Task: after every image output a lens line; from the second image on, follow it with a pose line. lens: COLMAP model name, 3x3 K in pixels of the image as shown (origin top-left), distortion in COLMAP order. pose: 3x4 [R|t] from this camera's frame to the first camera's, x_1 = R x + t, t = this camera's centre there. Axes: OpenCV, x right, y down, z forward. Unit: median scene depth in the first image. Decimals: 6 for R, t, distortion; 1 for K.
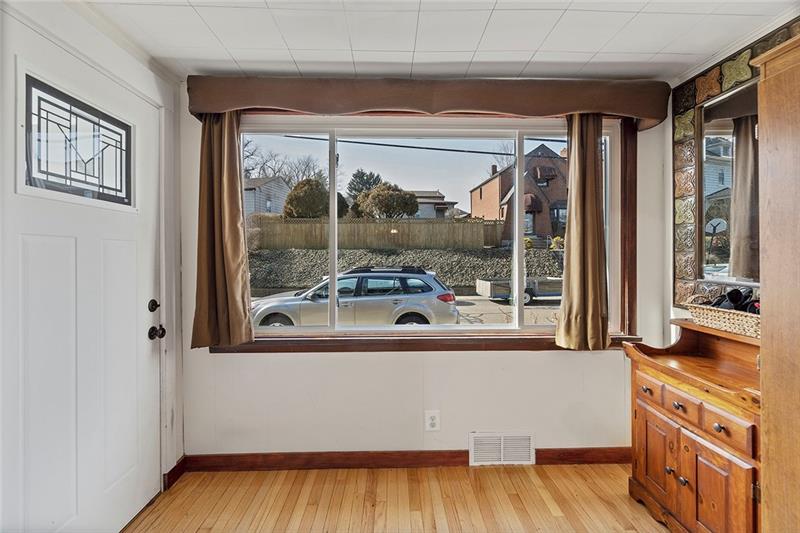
lens RADIAL K [[371.1, 0, 399.9], [0, 371.1, 260.4], [0, 0, 1]] dist [-0.002155, -0.000185]
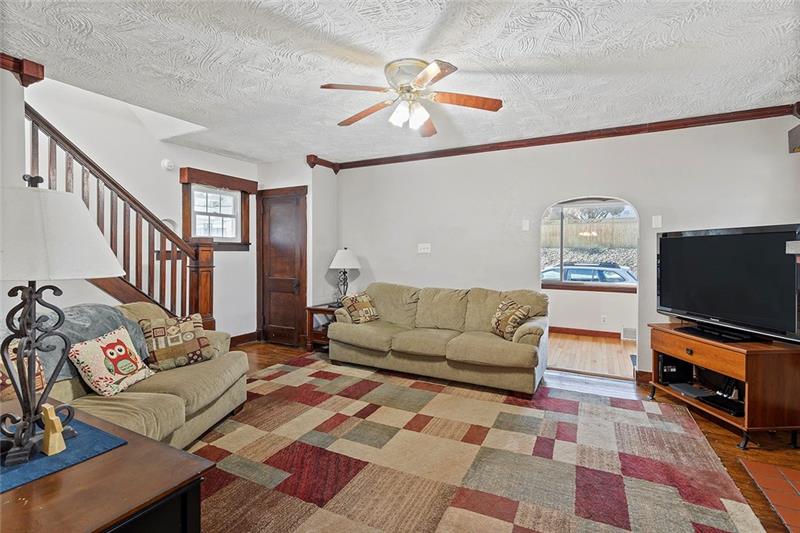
lens RADIAL K [[368.6, 0, 401.5], [0, 368.6, 253.2], [0, 0, 1]] dist [0.000066, 0.000036]
pose [[0.873839, 0.004166, -0.486197, 0.027214], [-0.011342, 0.999866, -0.011817, 0.007381], [0.486083, 0.015840, 0.873769, -0.510098]]
